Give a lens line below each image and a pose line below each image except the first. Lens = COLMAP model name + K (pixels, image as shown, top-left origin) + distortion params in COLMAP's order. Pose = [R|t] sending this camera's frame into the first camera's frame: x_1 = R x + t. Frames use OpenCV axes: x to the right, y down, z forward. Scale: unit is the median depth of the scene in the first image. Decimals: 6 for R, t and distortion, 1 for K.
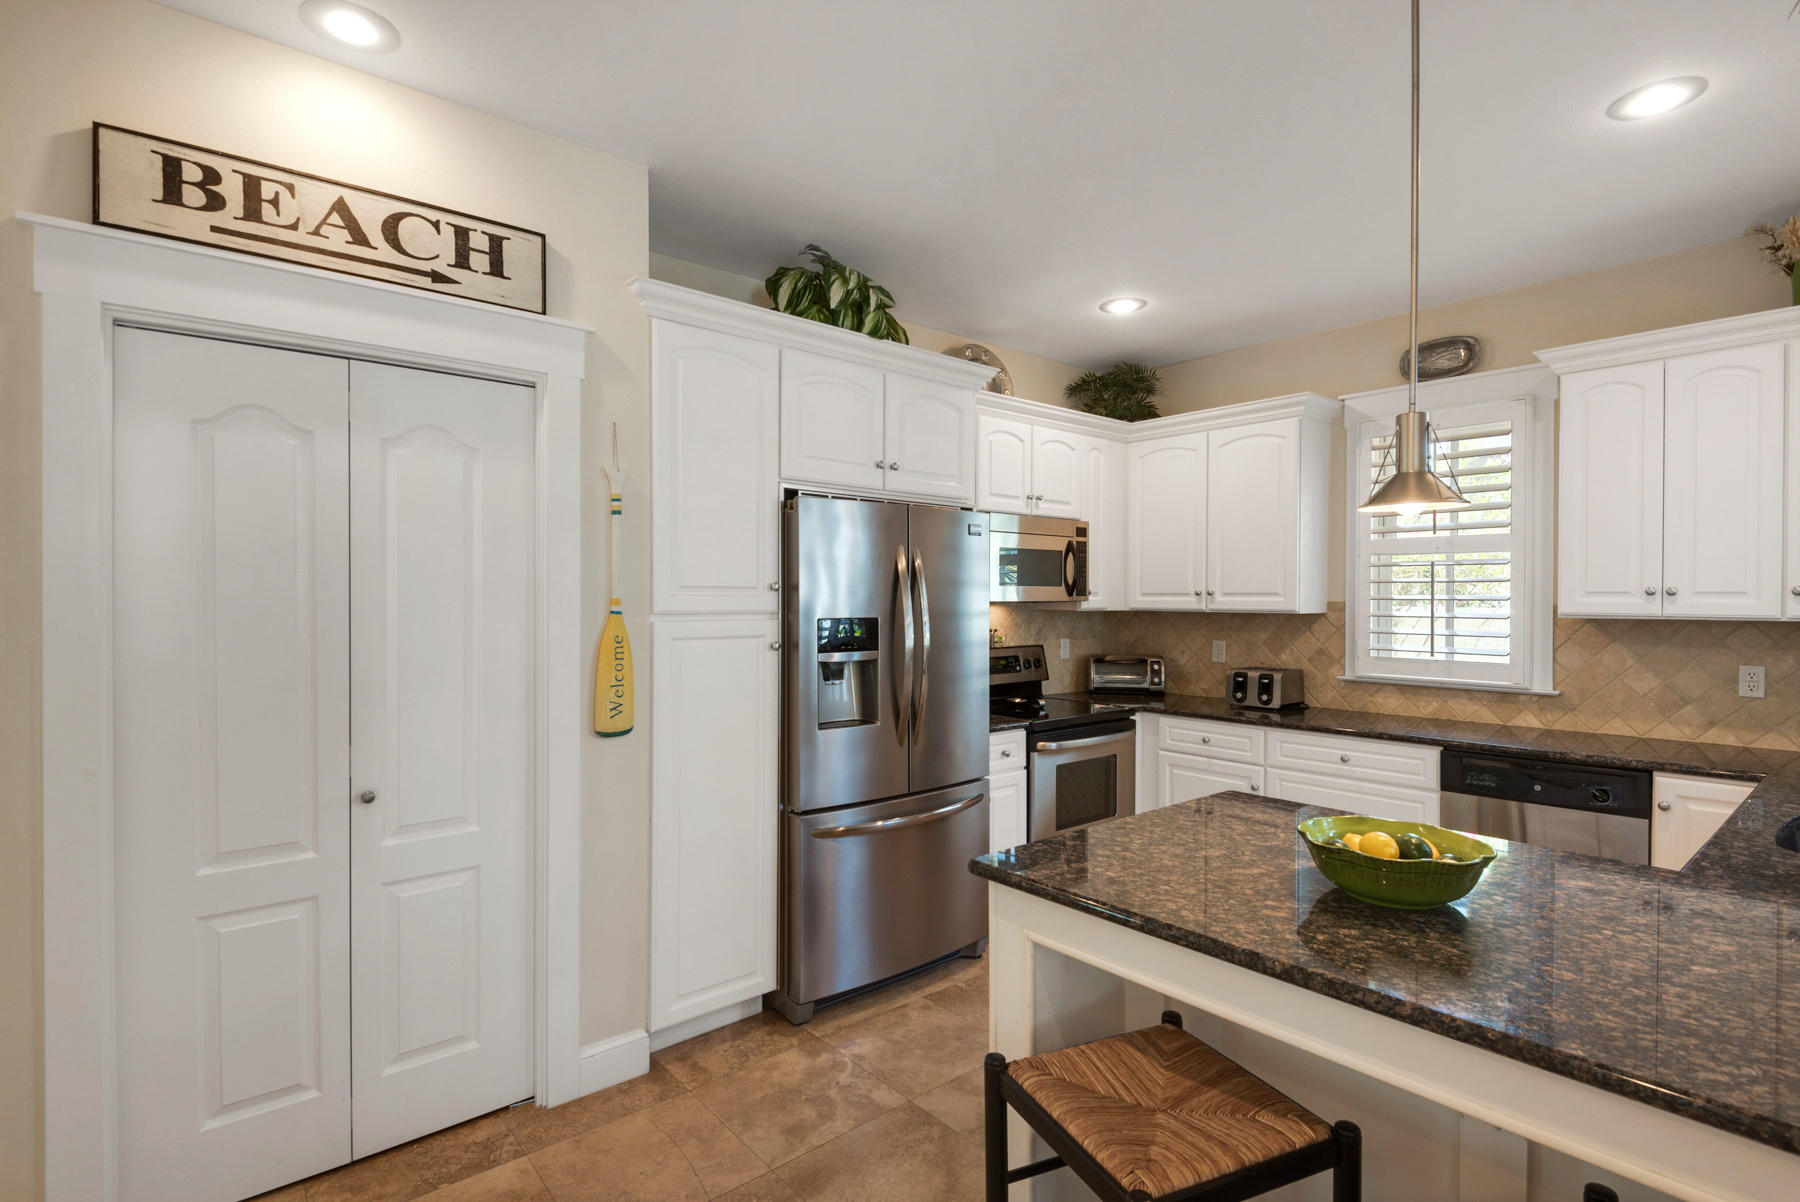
lens RADIAL K [[872.5, 0, 887.9], [0, 872.5, 599.9], [0, 0, 1]] dist [-0.000440, -0.001167]
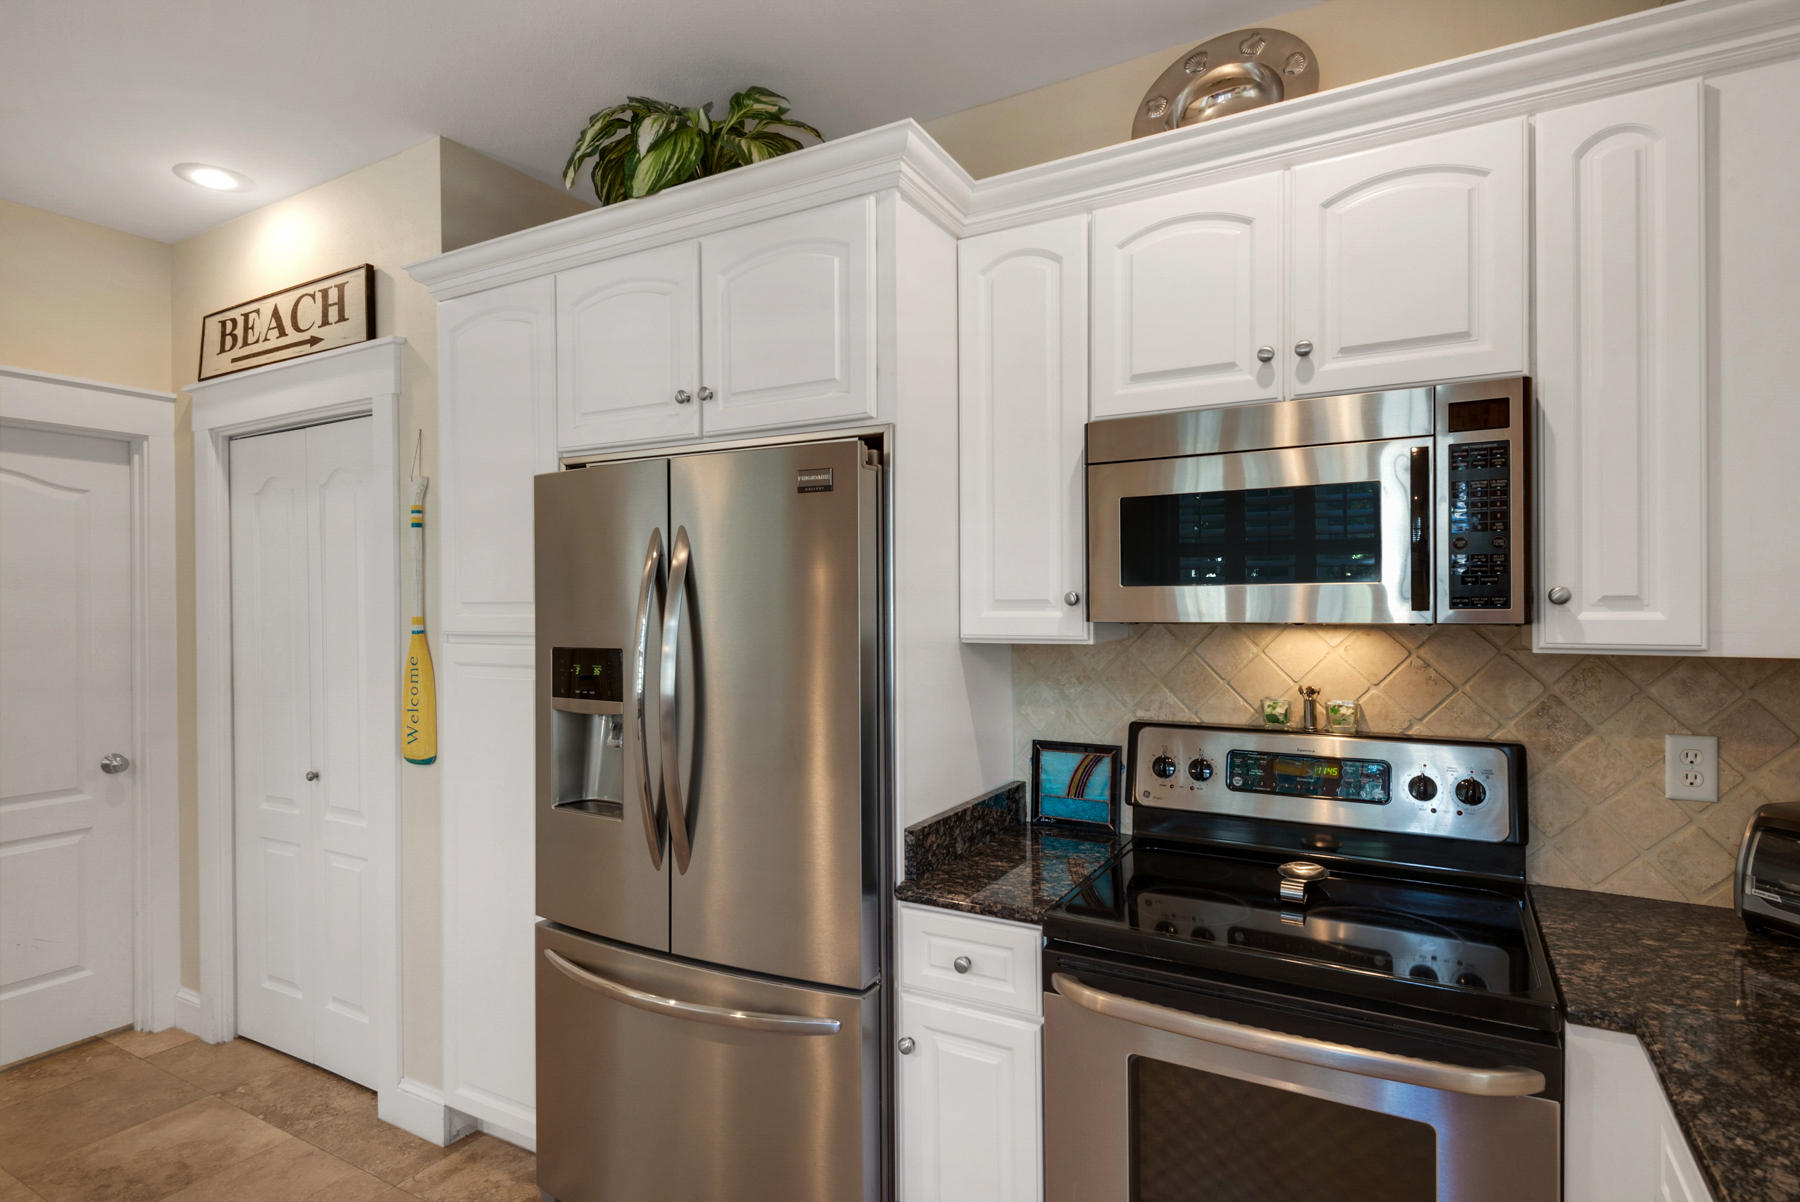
lens RADIAL K [[943.0, 0, 892.0], [0, 943.0, 596.3], [0, 0, 1]] dist [0.013552, -0.000097]
pose [[0.337996, -0.001532, -0.941146, 0.654819], [0.010113, 0.999947, 0.002004, -0.016866], [0.941093, -0.010196, 0.337993, 0.907842]]
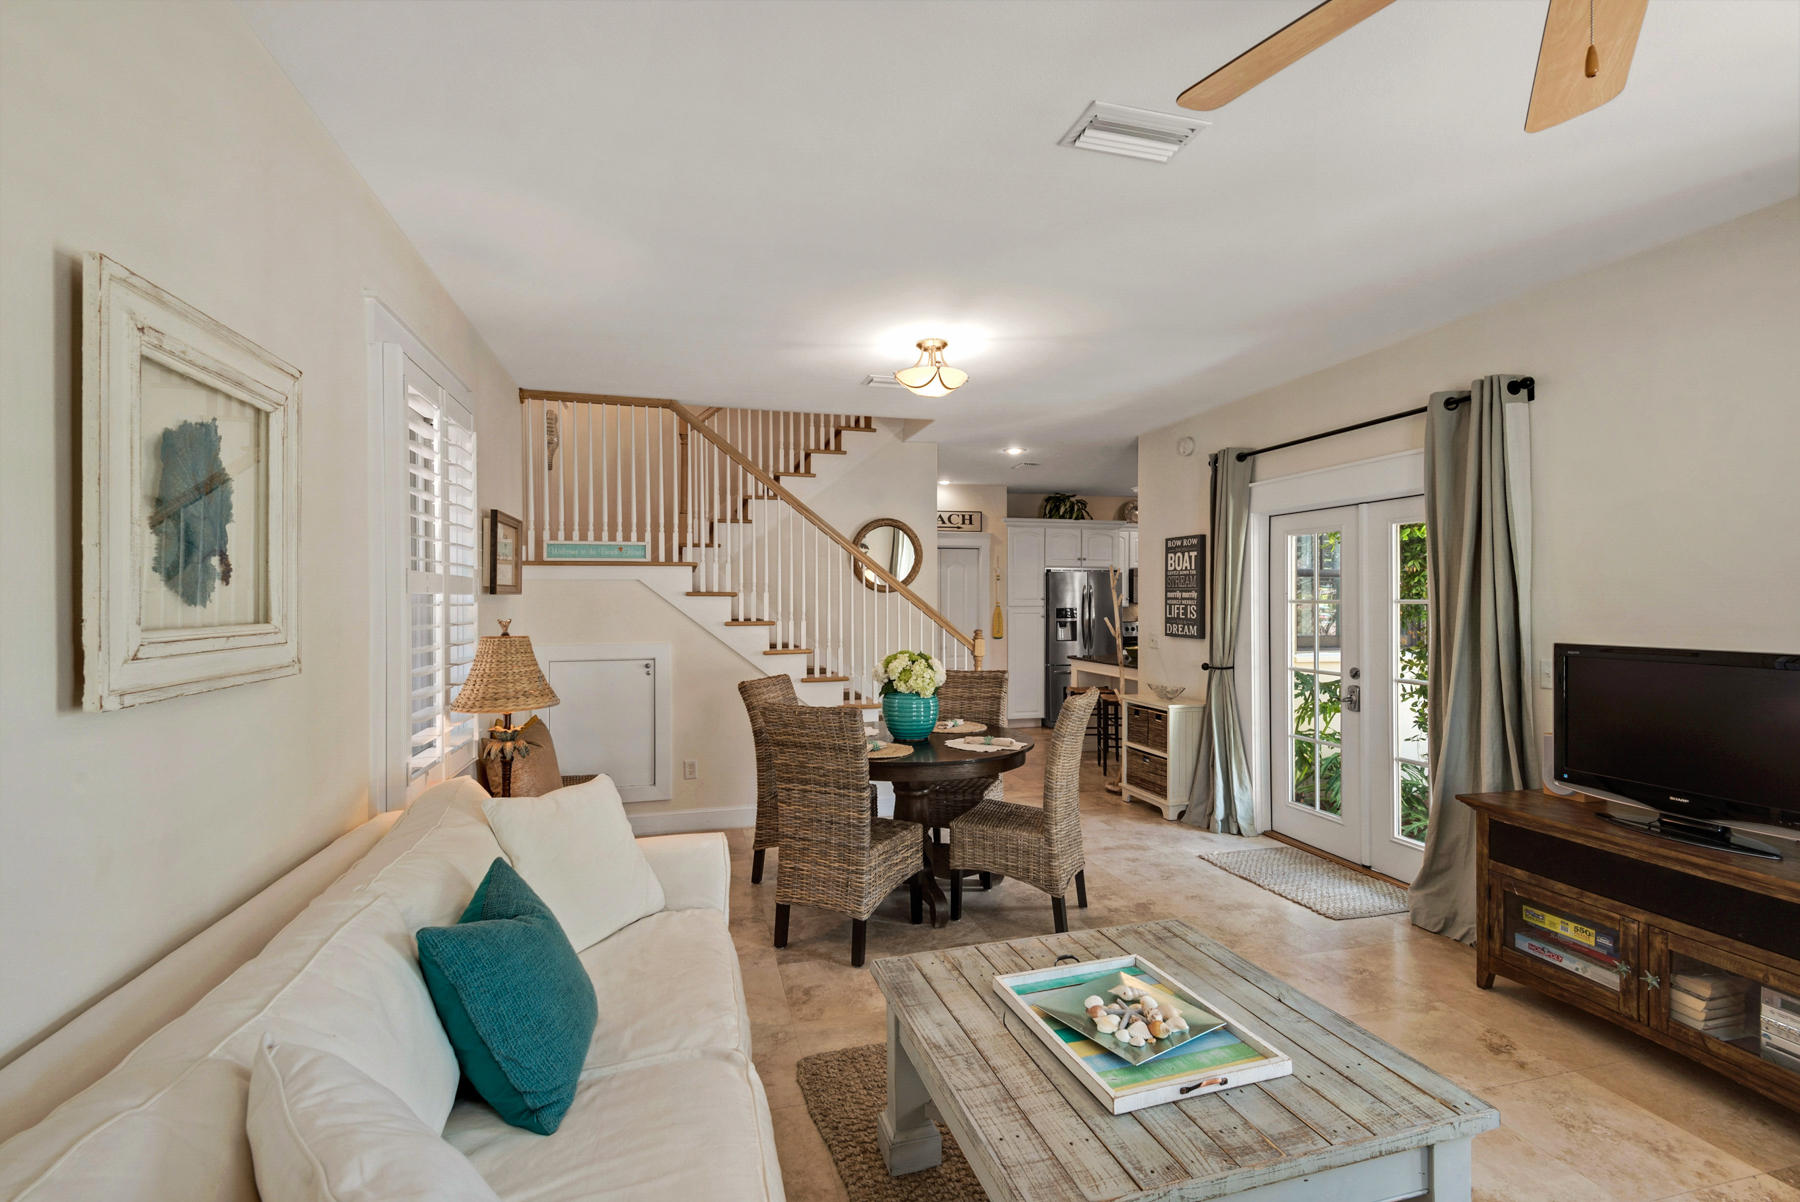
lens RADIAL K [[807.1, 0, 896.8], [0, 807.1, 603.6], [0, 0, 1]] dist [0.009801, -0.000866]
pose [[0.916430, -0.004308, -0.400172, 0.554035], [0.004323, 0.999990, -0.000866, 0.003587], [0.400172, -0.000936, 0.916440, -1.931922]]
